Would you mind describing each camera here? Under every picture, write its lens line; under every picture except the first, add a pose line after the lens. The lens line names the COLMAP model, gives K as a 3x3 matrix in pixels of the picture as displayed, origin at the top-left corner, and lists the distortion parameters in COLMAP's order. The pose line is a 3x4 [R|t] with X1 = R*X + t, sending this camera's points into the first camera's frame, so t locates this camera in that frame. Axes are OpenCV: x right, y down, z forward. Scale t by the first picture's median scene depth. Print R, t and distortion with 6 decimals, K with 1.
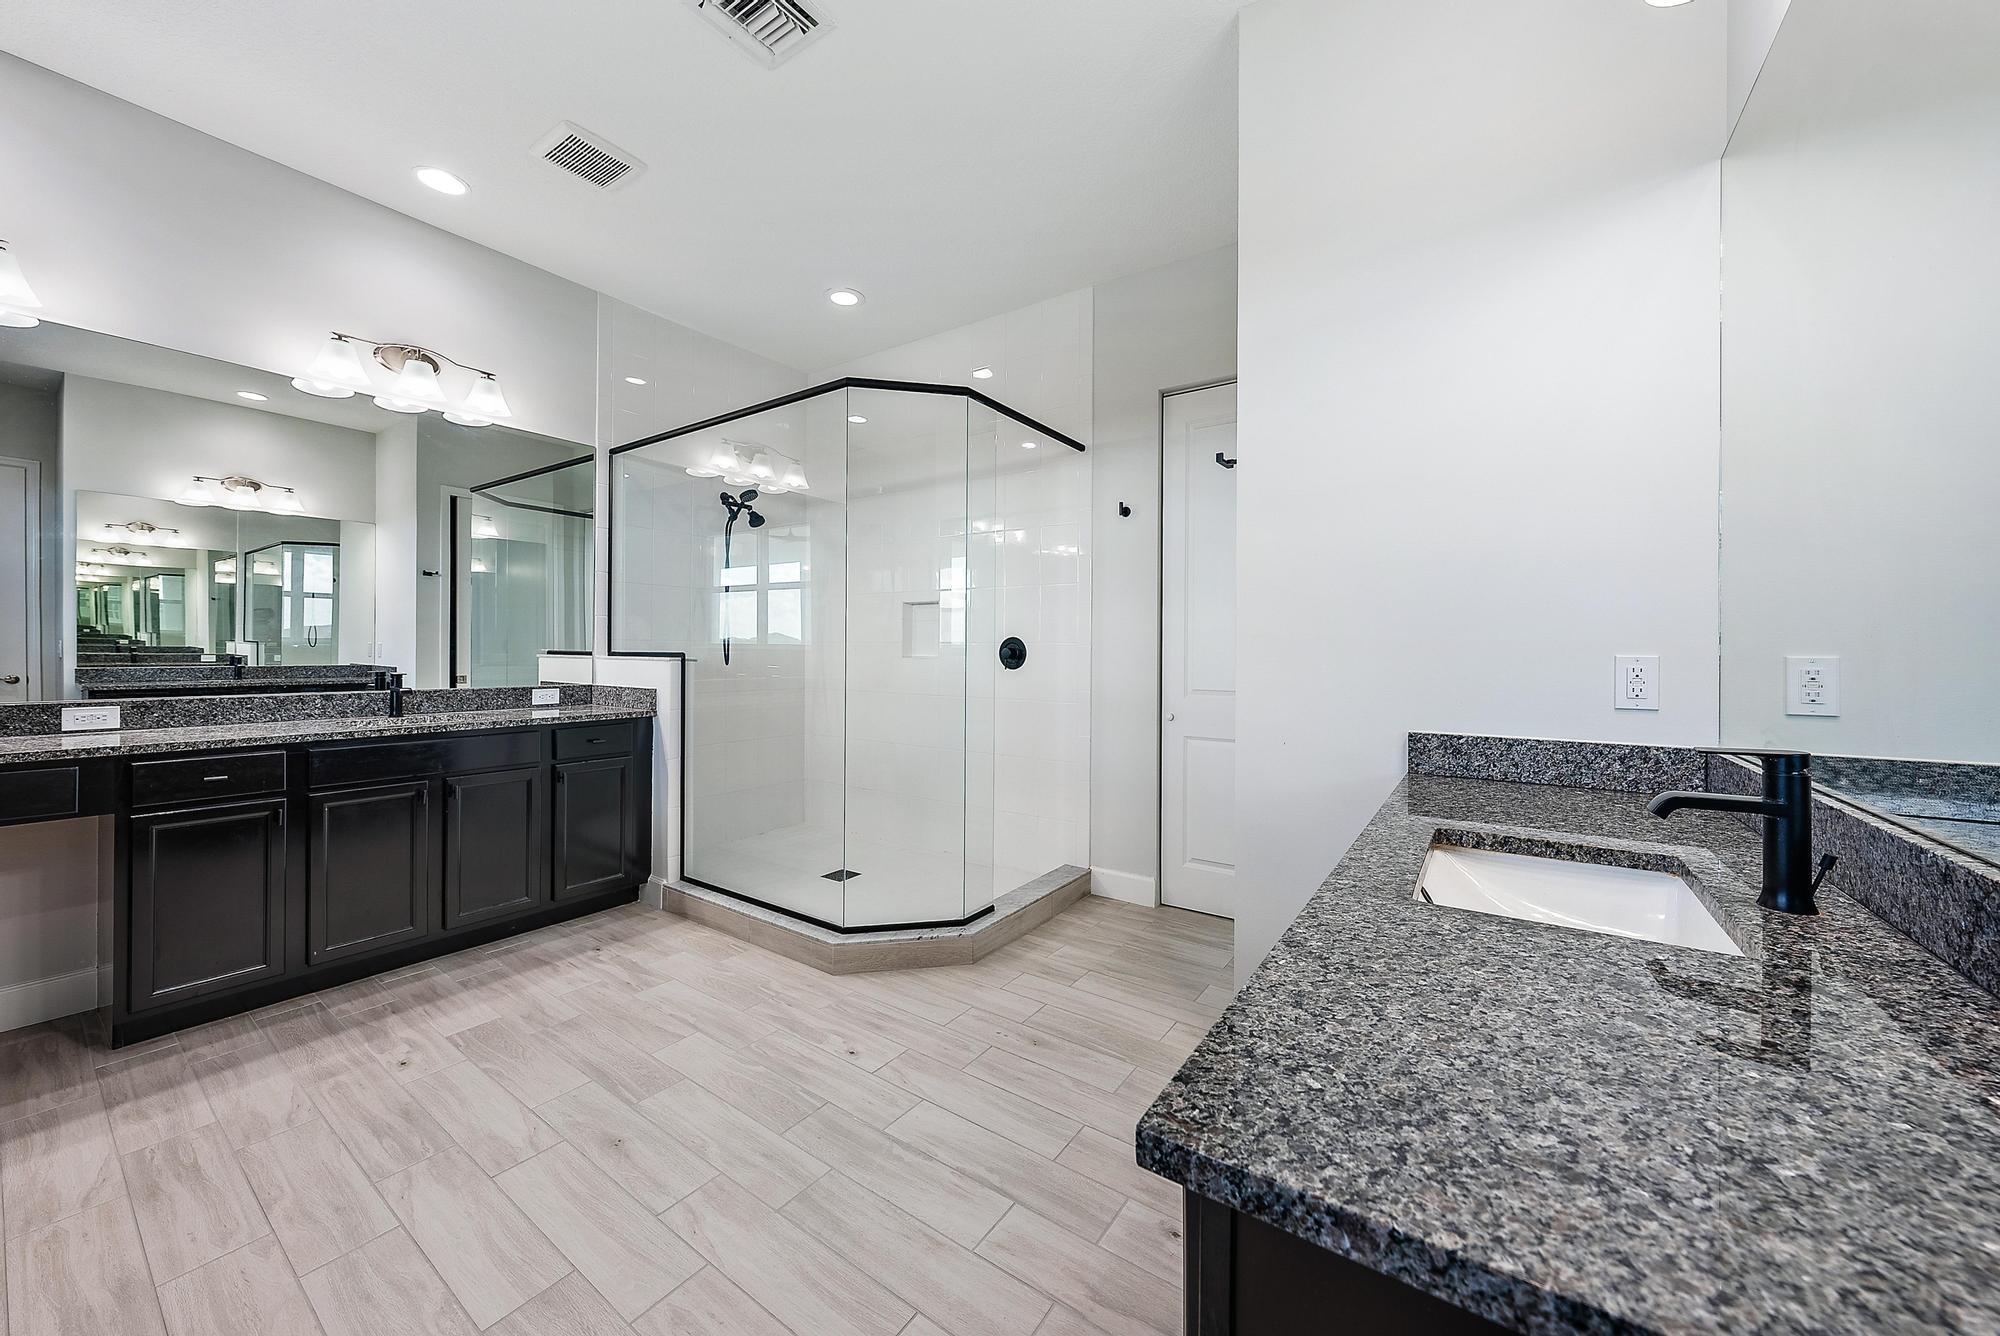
lens RADIAL K [[709.0, 0, 999.4], [0, 709.0, 652.0], [0, 0, 1]] dist [-0.001317, 0.000367]
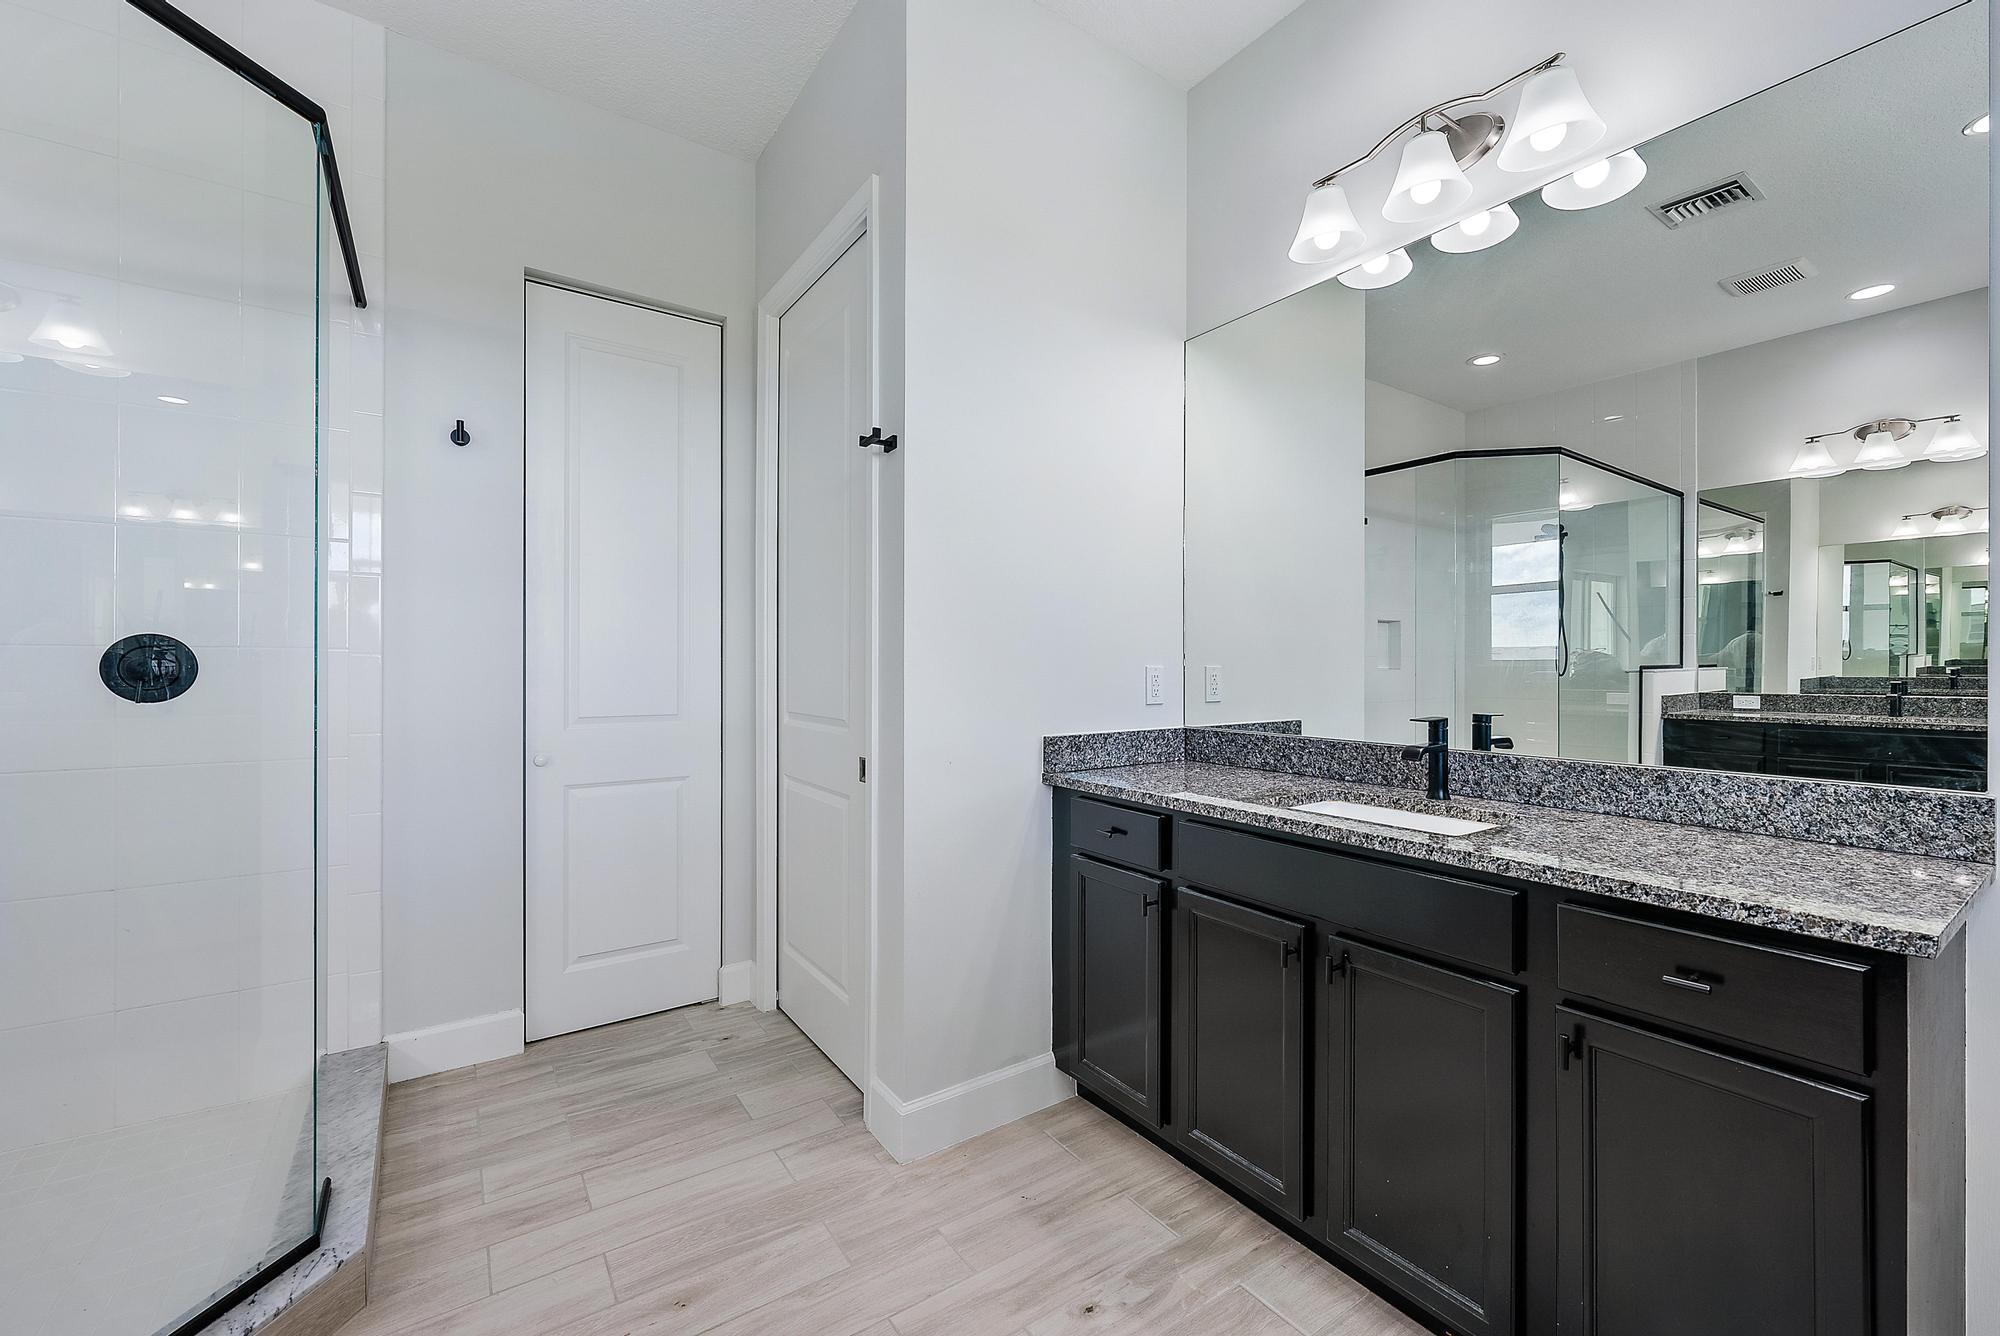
lens RADIAL K [[812.3, 0, 996.0], [0, 812.3, 663.9], [0, 0, 1]] dist [-0.001915, -0.000253]
pose [[0.355004, -0.006234, 0.934844, -0.361459], [0.001384, 0.999980, 0.006143, -0.004668], [-0.934864, -0.000887, 0.355006, 0.355128]]
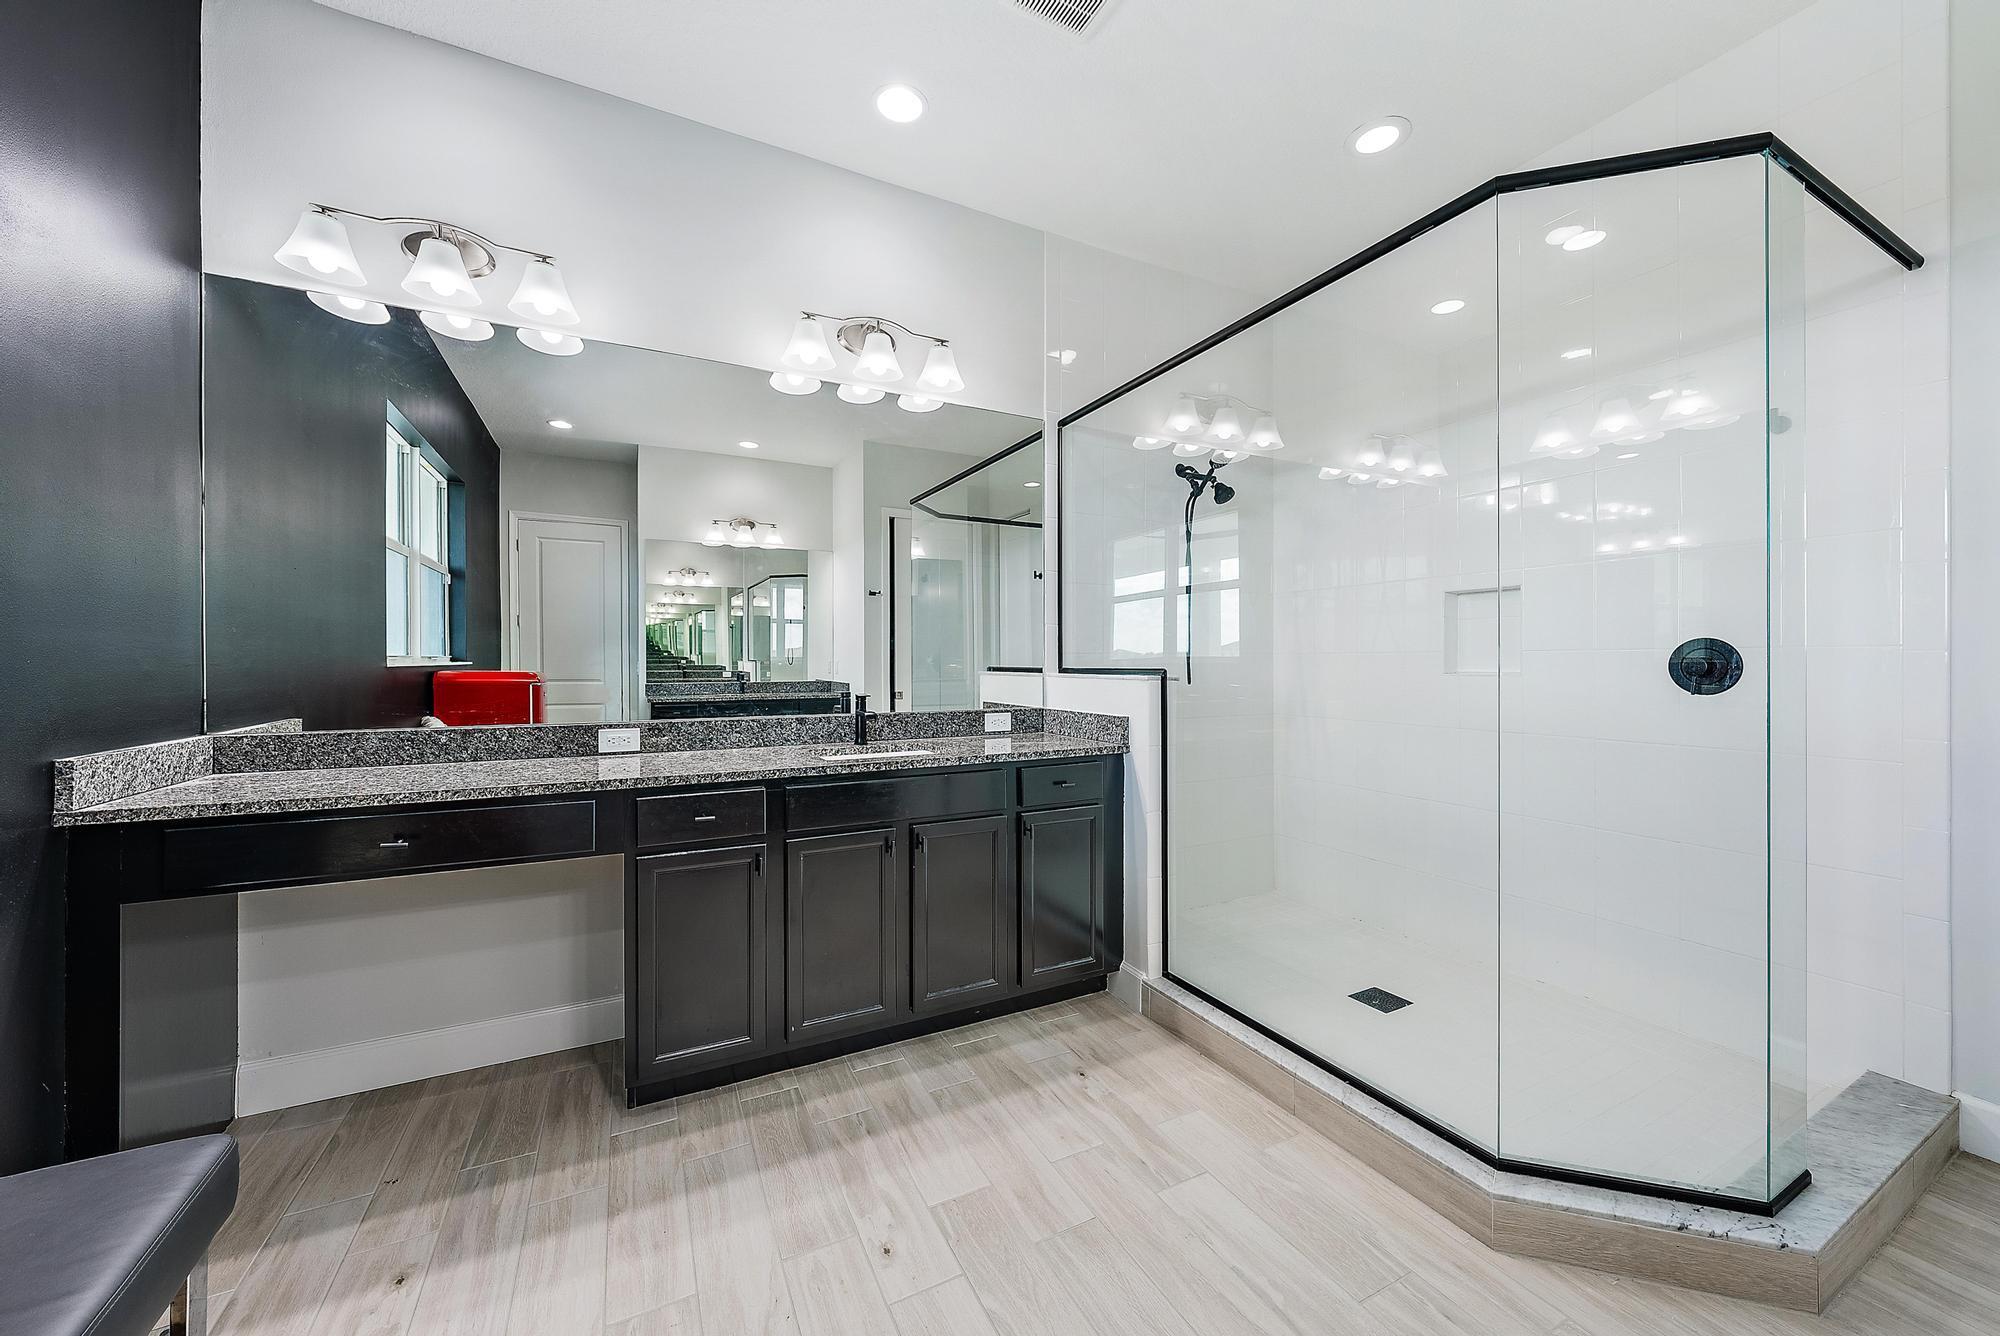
lens RADIAL K [[729.3, 0, 1000.0], [0, 729.3, 668.0], [0, 0, 1]] dist [0.000812, 0.000146]
pose [[0.881837, -0.005919, -0.471517, -0.260312], [0.007119, 0.999974, 0.000761, -0.001952], [0.471501, -0.004028, 0.881857, 0.272022]]
